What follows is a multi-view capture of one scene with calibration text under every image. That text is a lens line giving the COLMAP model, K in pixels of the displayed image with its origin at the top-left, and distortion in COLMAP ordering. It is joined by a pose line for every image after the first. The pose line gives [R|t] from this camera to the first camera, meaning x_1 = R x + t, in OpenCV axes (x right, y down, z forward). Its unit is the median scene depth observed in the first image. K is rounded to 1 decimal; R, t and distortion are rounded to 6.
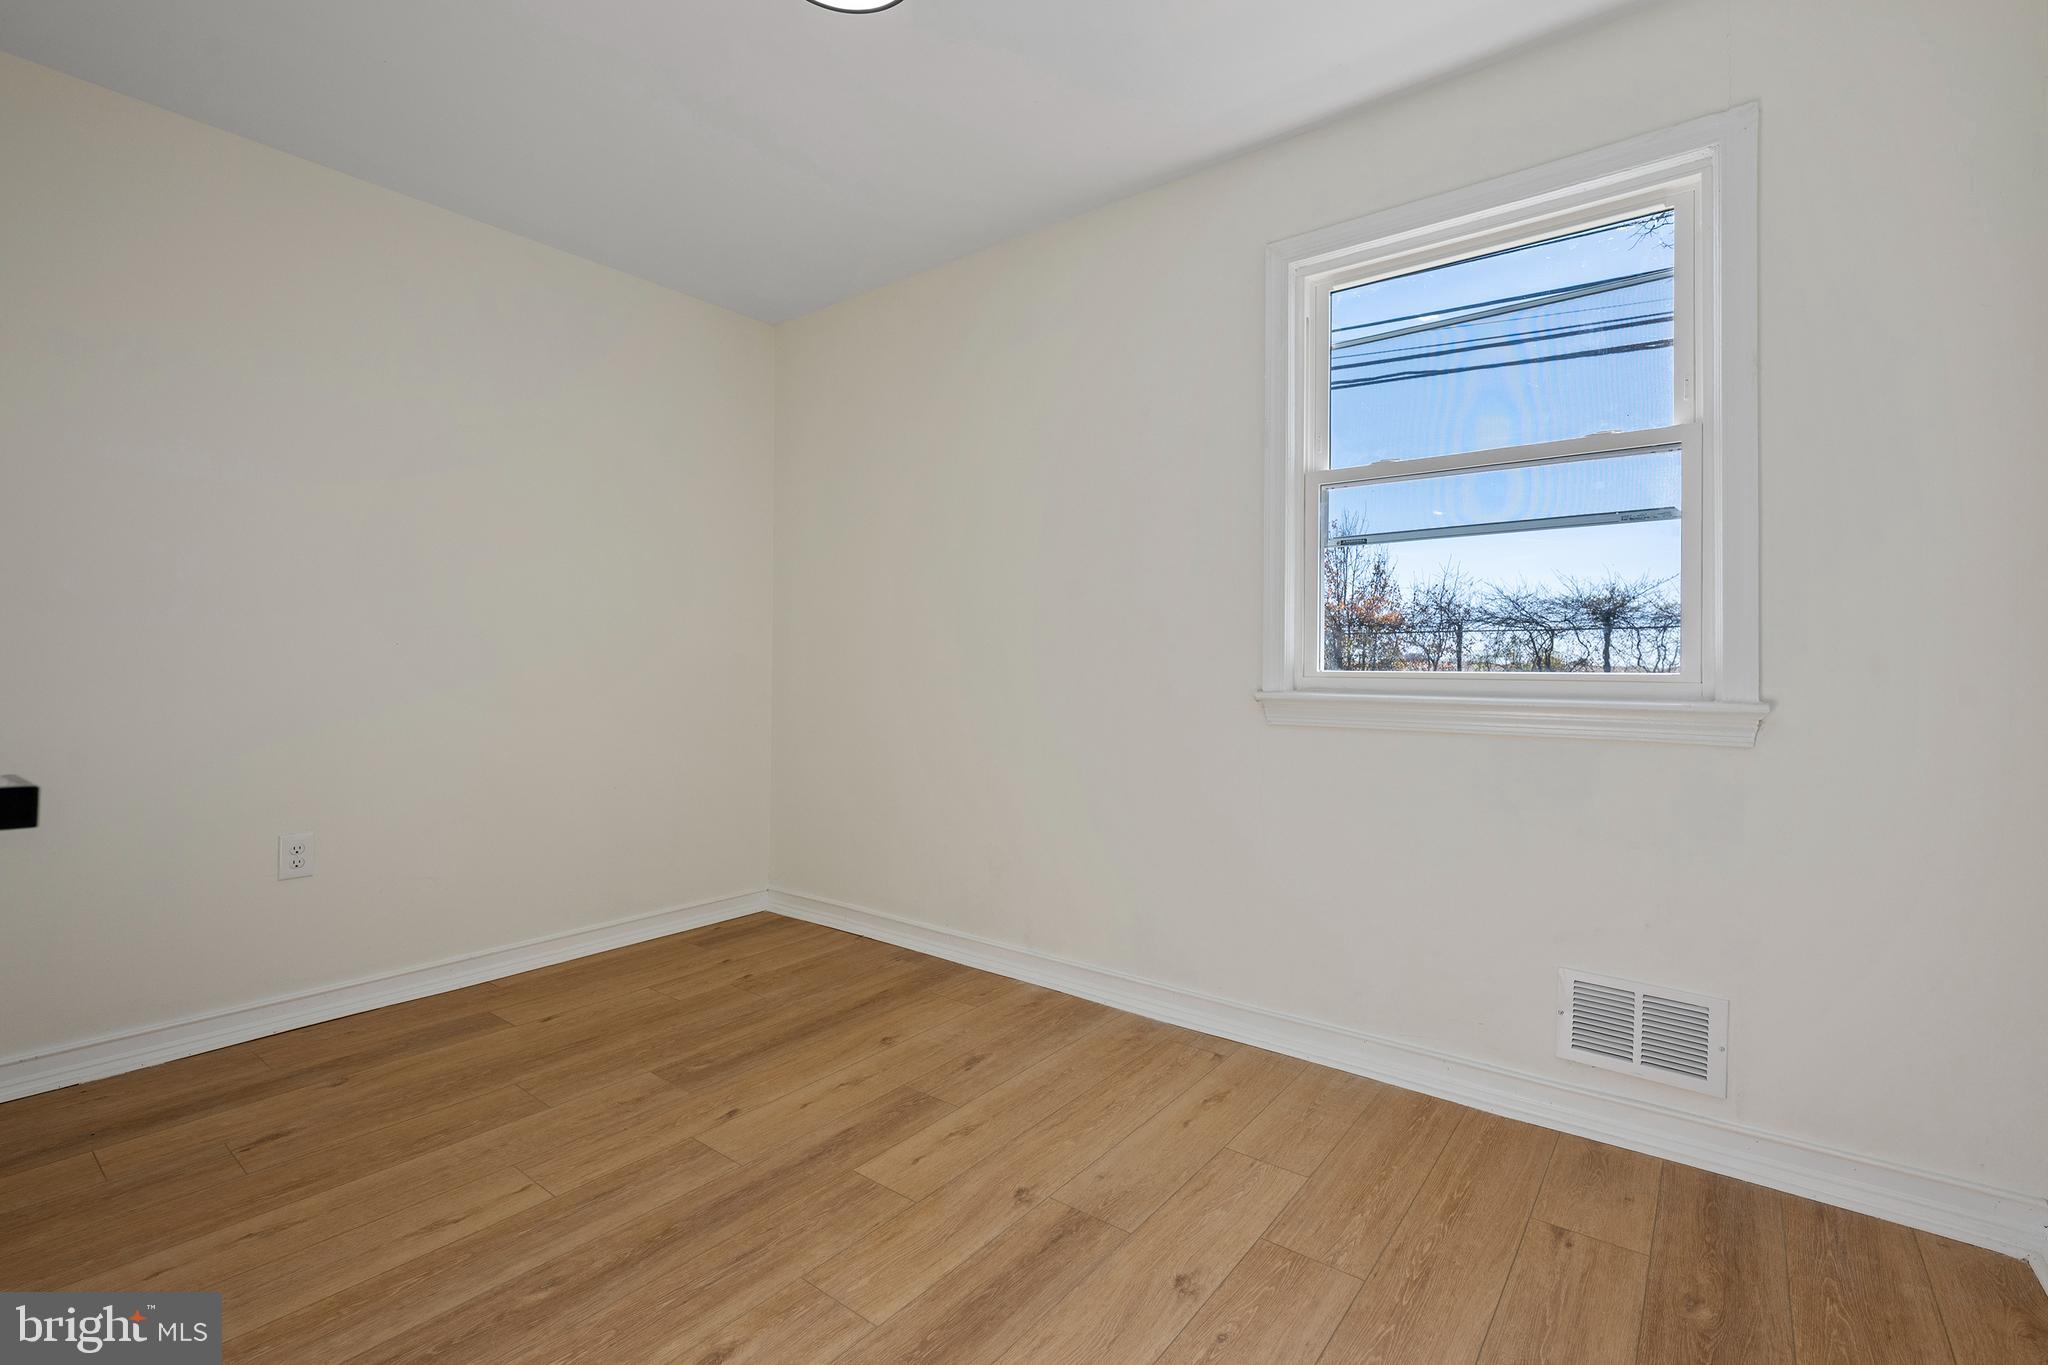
lens RADIAL K [[910.0, 0, 1039.4], [0, 910.0, 672.9], [0, 0, 1]] dist [-0.000752, -0.000146]
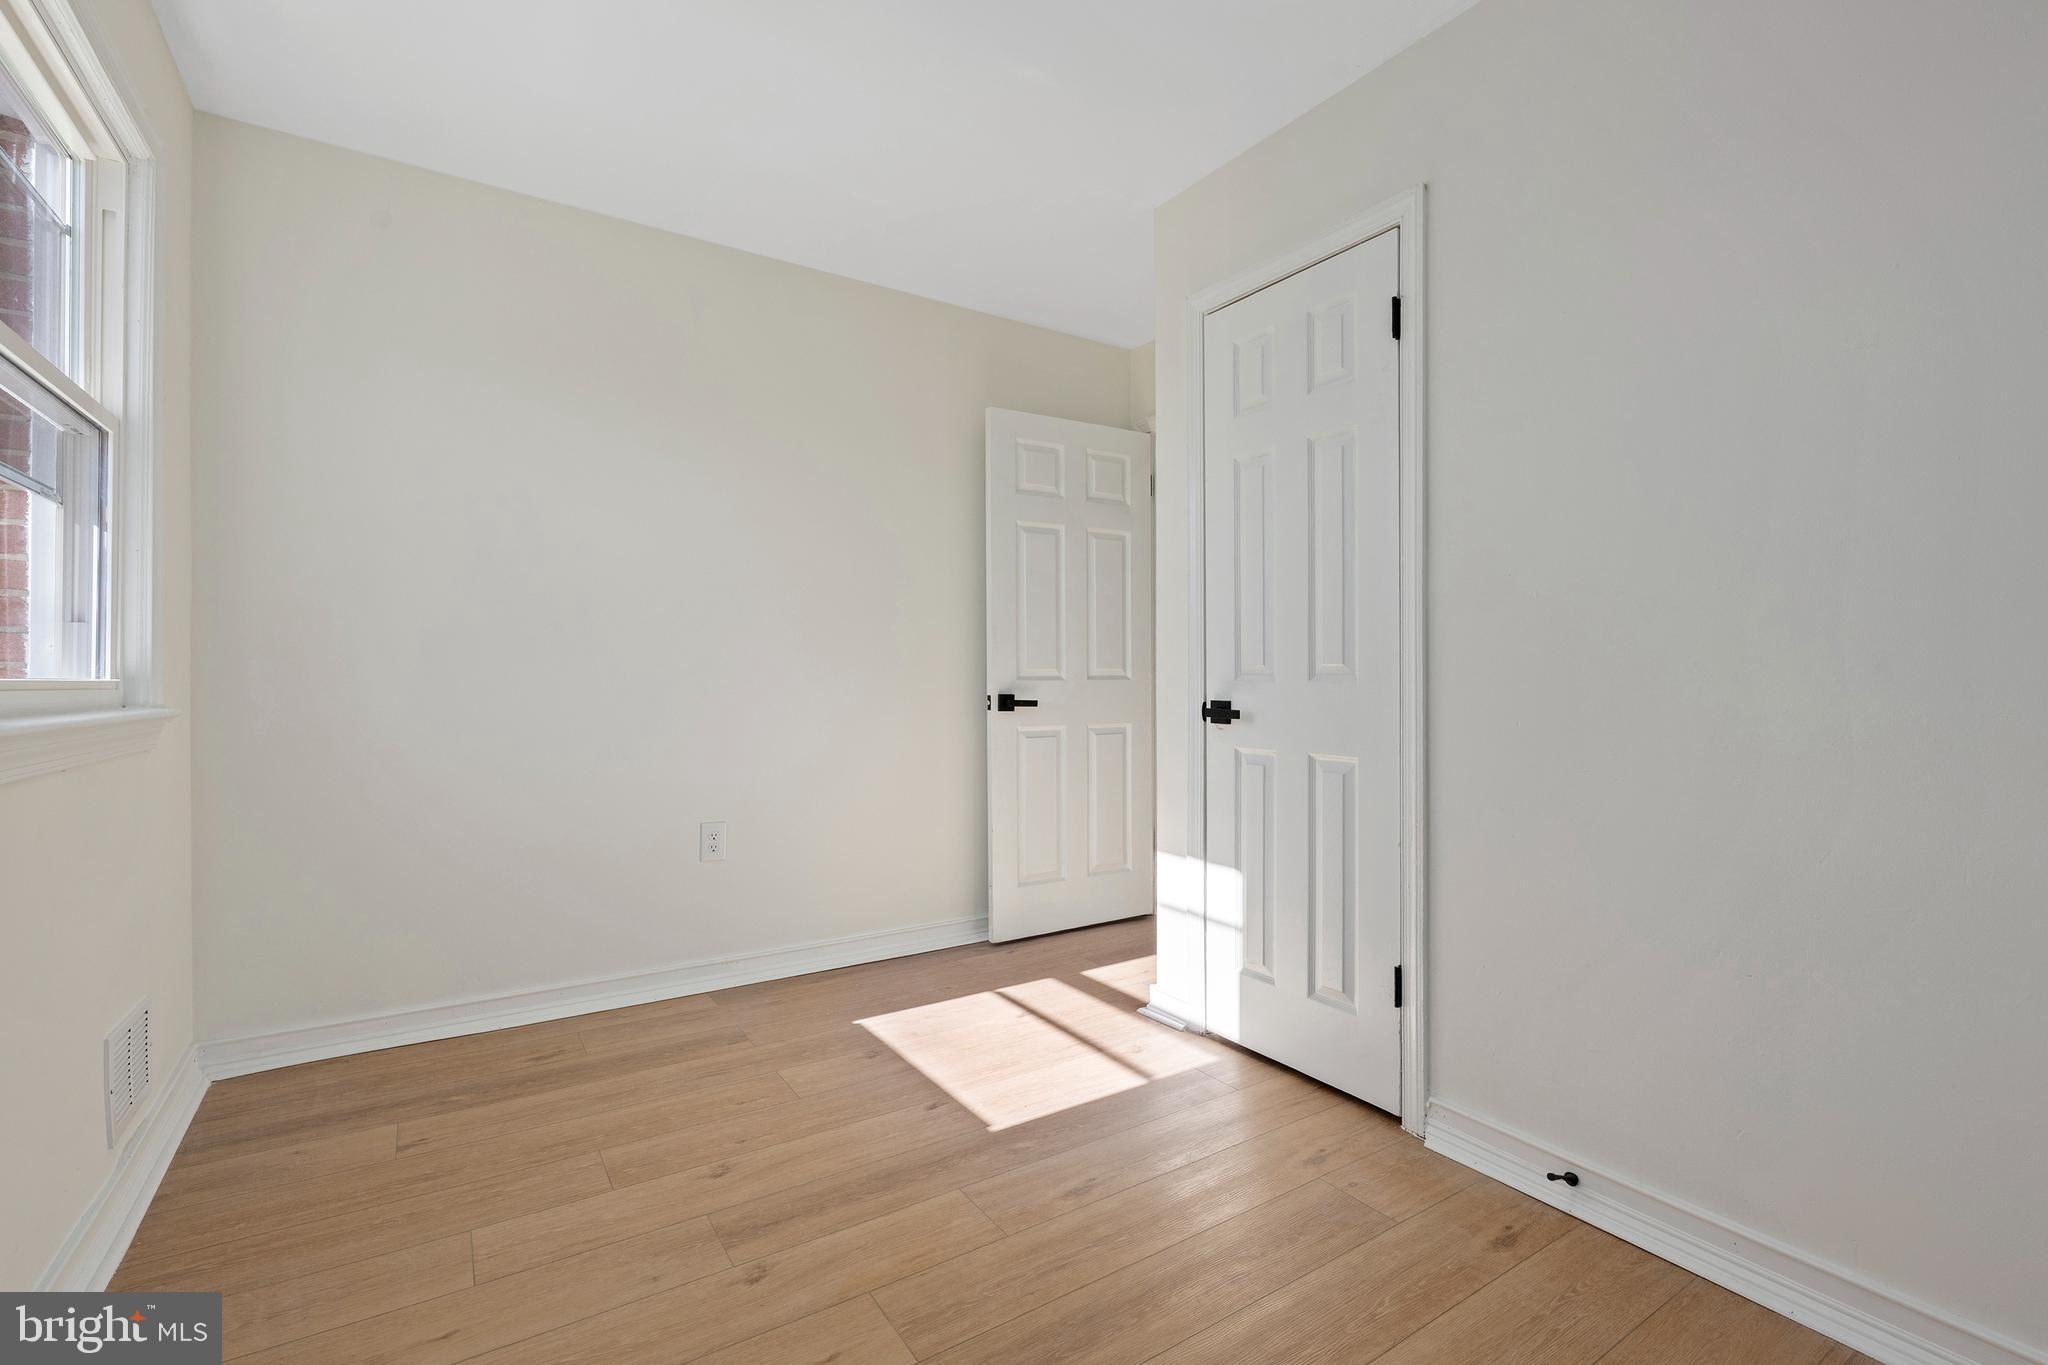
lens RADIAL K [[910.0, 0, 1027.9], [0, 910.0, 675.5], [0, 0, 1]] dist [-0.000752, -0.000146]
pose [[-0.941219, -0.007361, 0.337717, -0.626866], [-0.006403, 0.999972, 0.003949, -0.012280], [-0.337737, 0.001555, -0.941239, 1.951729]]
